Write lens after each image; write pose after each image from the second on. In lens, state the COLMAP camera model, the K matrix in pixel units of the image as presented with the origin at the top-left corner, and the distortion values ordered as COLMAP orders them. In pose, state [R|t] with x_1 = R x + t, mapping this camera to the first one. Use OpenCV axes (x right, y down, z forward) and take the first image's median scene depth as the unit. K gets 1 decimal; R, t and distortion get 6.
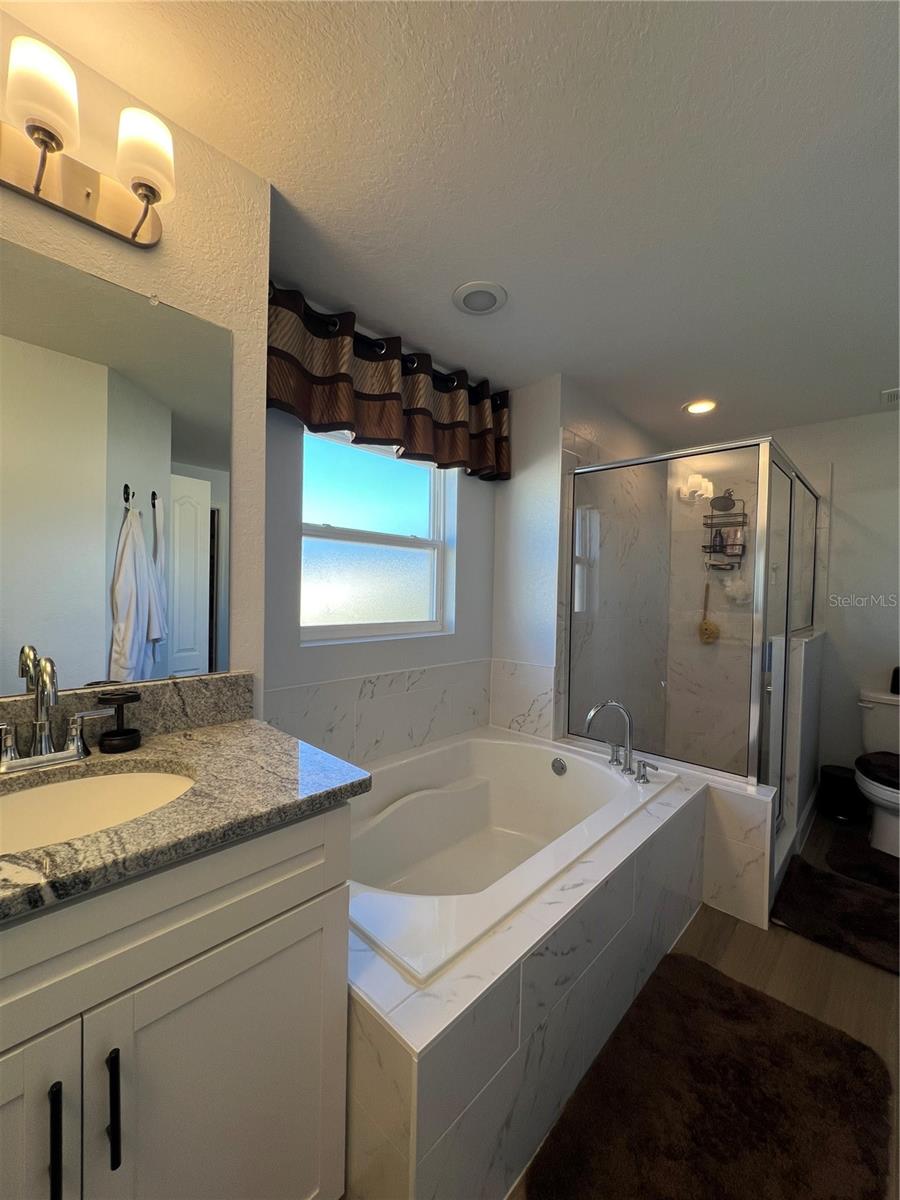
lens RADIAL K [[476.0, 0, 448.7], [0, 476.0, 601.2], [0, 0, 1]] dist [-0.005920, 0.000727]
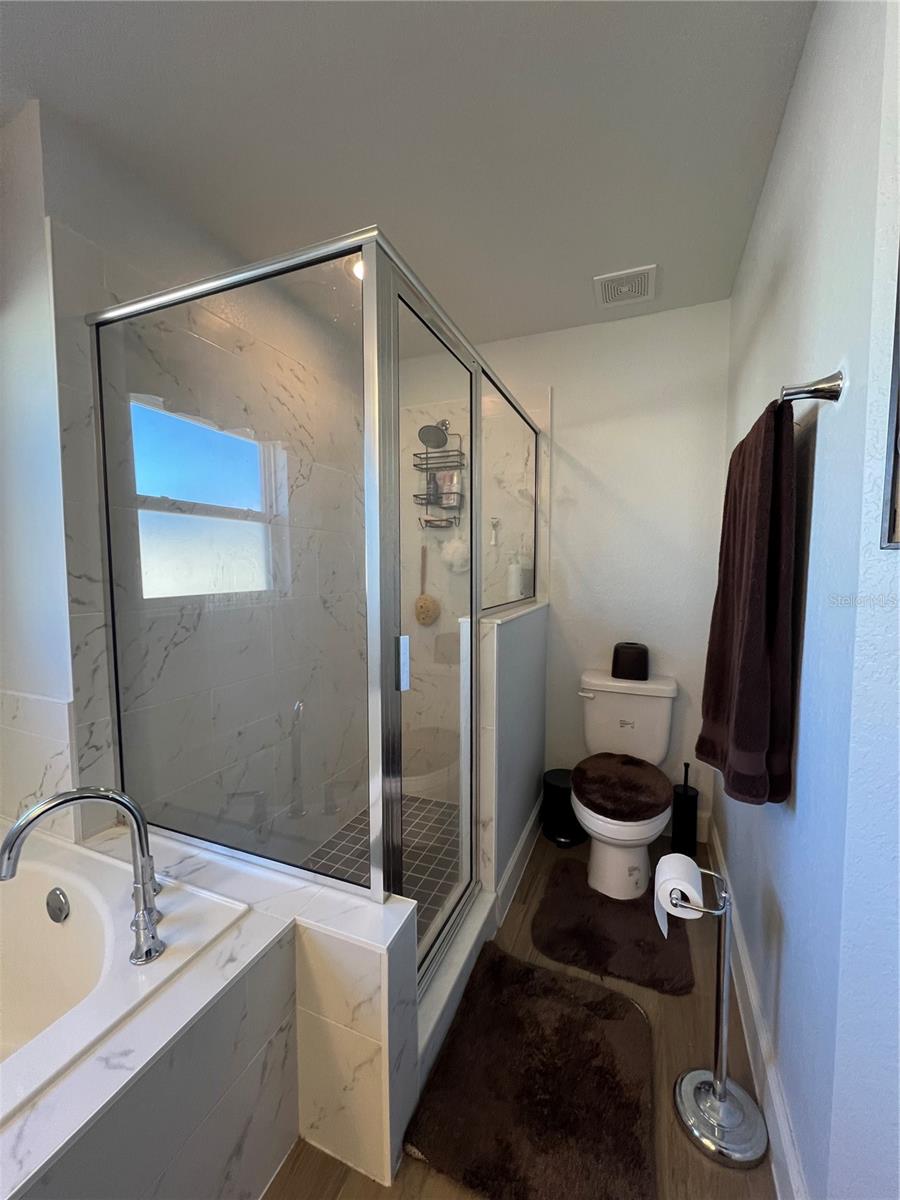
lens RADIAL K [[476.0, 0, 455.3], [0, 476.0, 600.0], [0, 0, 1]] dist [-0.005920, 0.000727]
pose [[0.930291, -0.046518, 0.363860, 0.362006], [0.029185, 0.998168, 0.052995, 0.011501], [-0.365659, -0.038682, 0.929945, 0.318863]]
